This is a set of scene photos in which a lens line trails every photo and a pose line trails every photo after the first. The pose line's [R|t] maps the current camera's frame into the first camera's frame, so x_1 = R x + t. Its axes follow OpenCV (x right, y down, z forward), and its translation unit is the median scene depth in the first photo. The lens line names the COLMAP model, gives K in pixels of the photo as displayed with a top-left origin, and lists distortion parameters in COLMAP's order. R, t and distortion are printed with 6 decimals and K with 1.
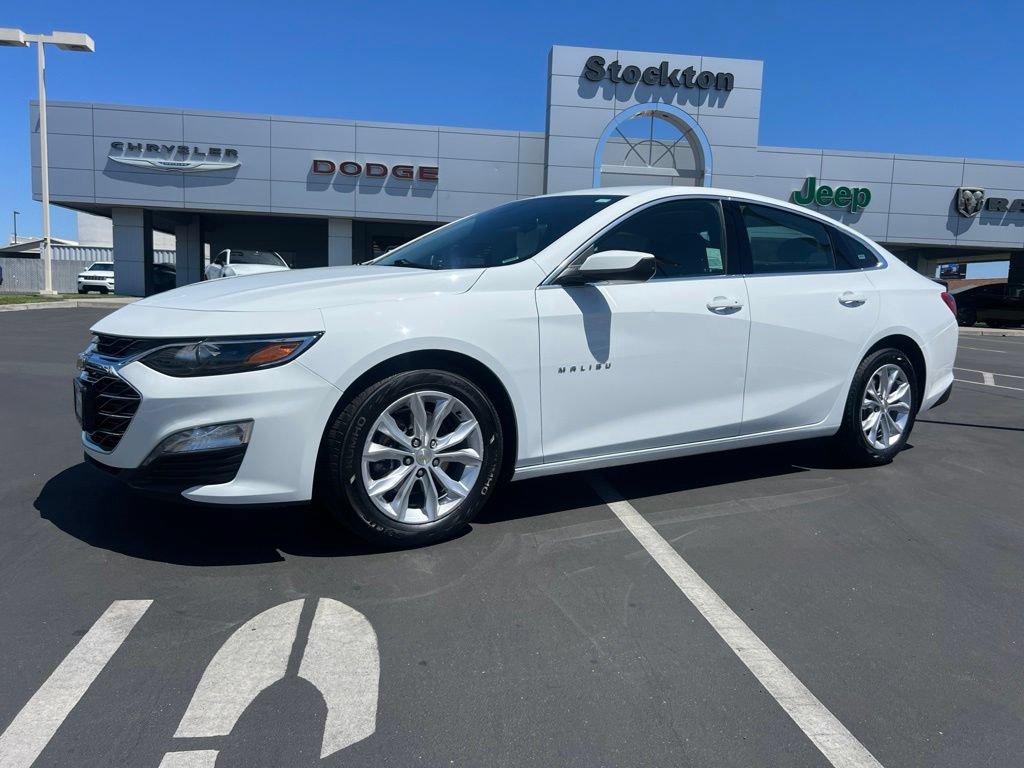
lens RADIAL K [[777.6, 0, 514.0], [0, 777.6, 386.5], [0, 0, 1]] dist [0.055083, -0.064702]
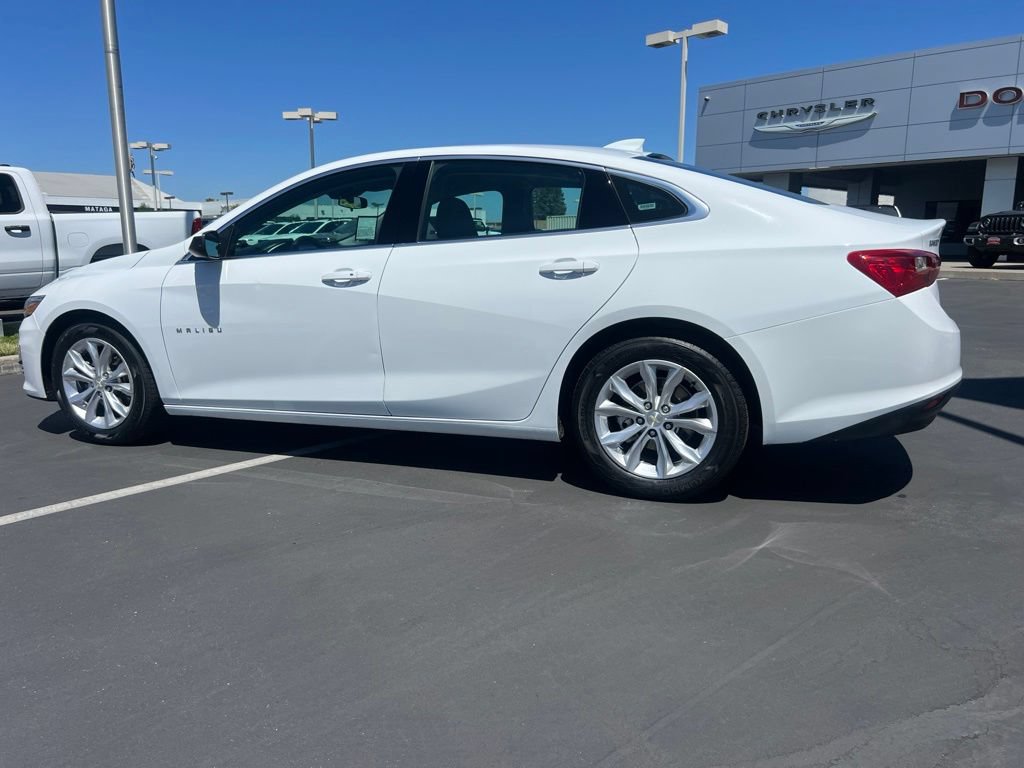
lens RADIAL K [[777.6, 0, 506.3], [0, 777.6, 388.9], [0, 0, 1]] dist [0.055083, -0.064702]
pose [[0.583151, 0.116348, -0.803989, 0.854209], [-0.071579, 0.993200, 0.091812, -0.050236], [0.809204, 0.004008, 0.587514, 0.426752]]
